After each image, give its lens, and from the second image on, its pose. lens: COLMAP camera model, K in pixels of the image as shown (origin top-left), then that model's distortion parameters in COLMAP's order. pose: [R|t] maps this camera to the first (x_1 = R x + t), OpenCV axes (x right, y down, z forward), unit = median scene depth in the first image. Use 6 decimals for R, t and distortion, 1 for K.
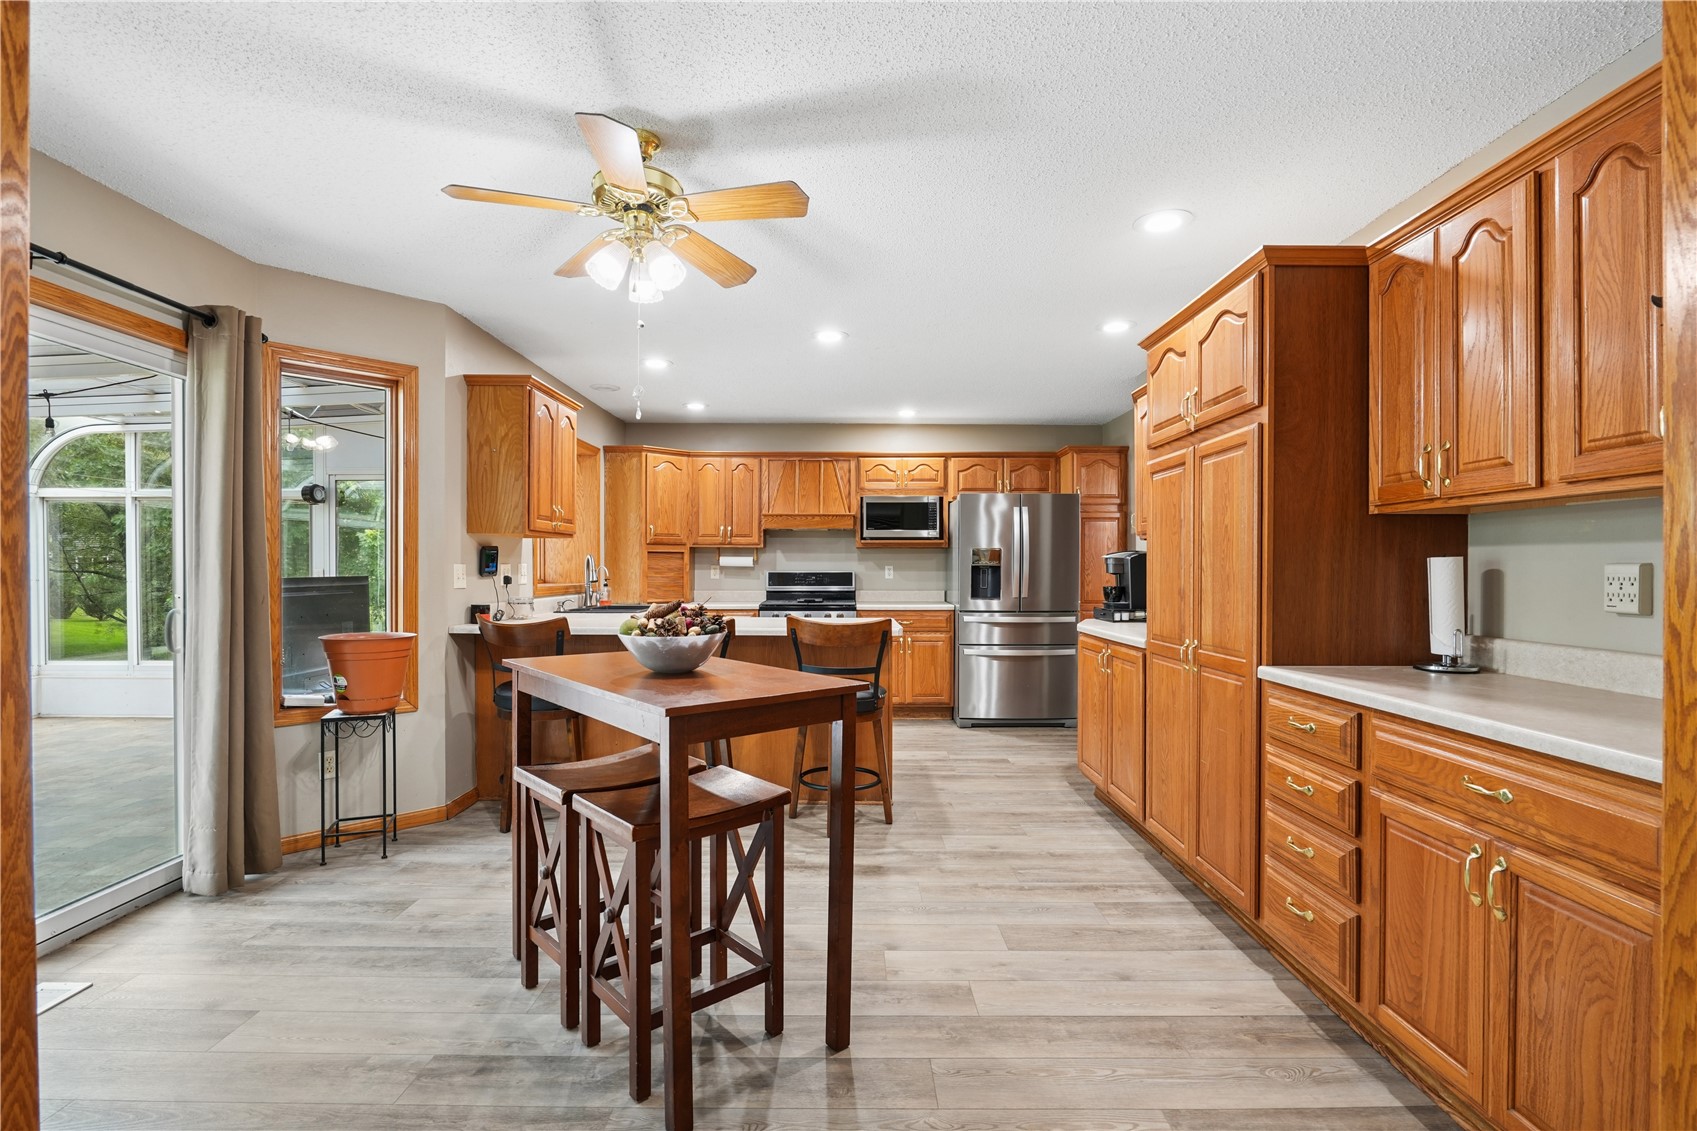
lens RADIAL K [[788.5, 0, 845.4], [0, 788.5, 569.4], [0, 0, 1]] dist [-0.010905, 0.002430]
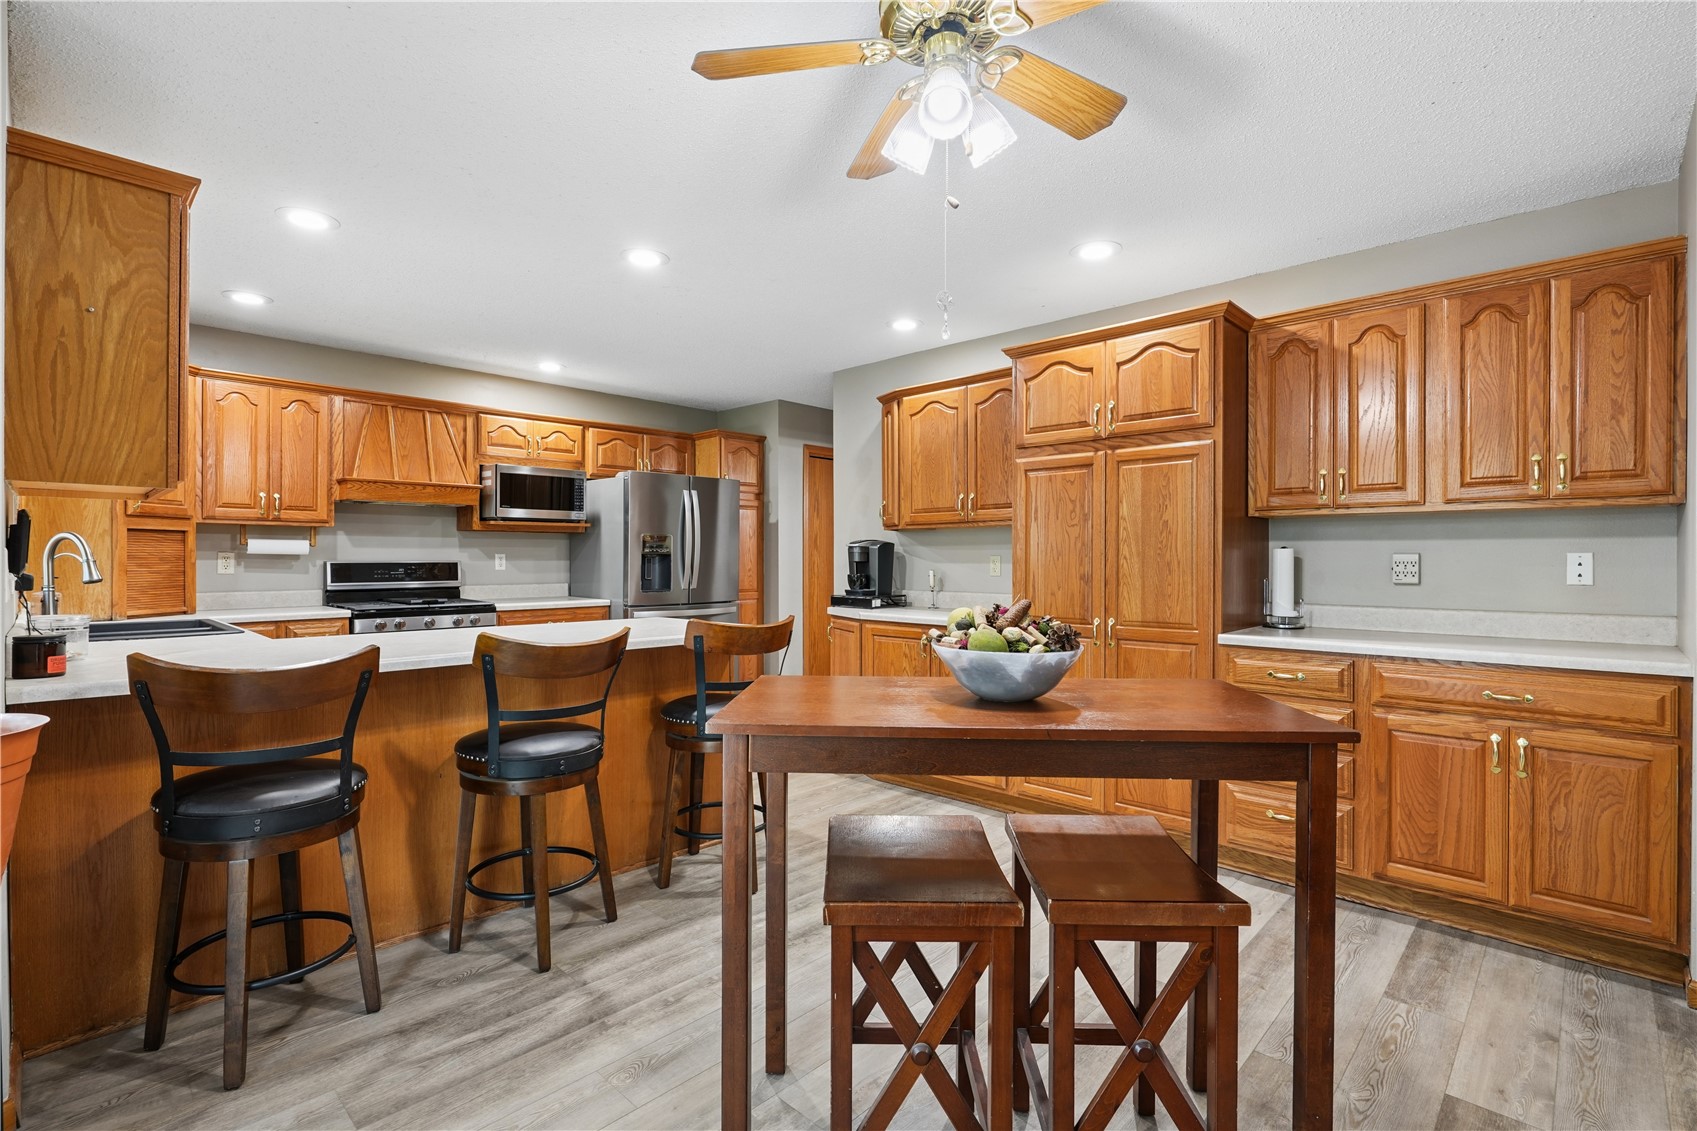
lens RADIAL K [[788.5, 0, 847.2], [0, 788.5, 558.5], [0, 0, 1]] dist [-0.010905, 0.002430]
pose [[0.686922, -0.002685, 0.726727, -0.475321], [0.002137, 0.999996, 0.001676, -0.000762], [-0.726728, 0.000402, 0.686925, 0.342646]]
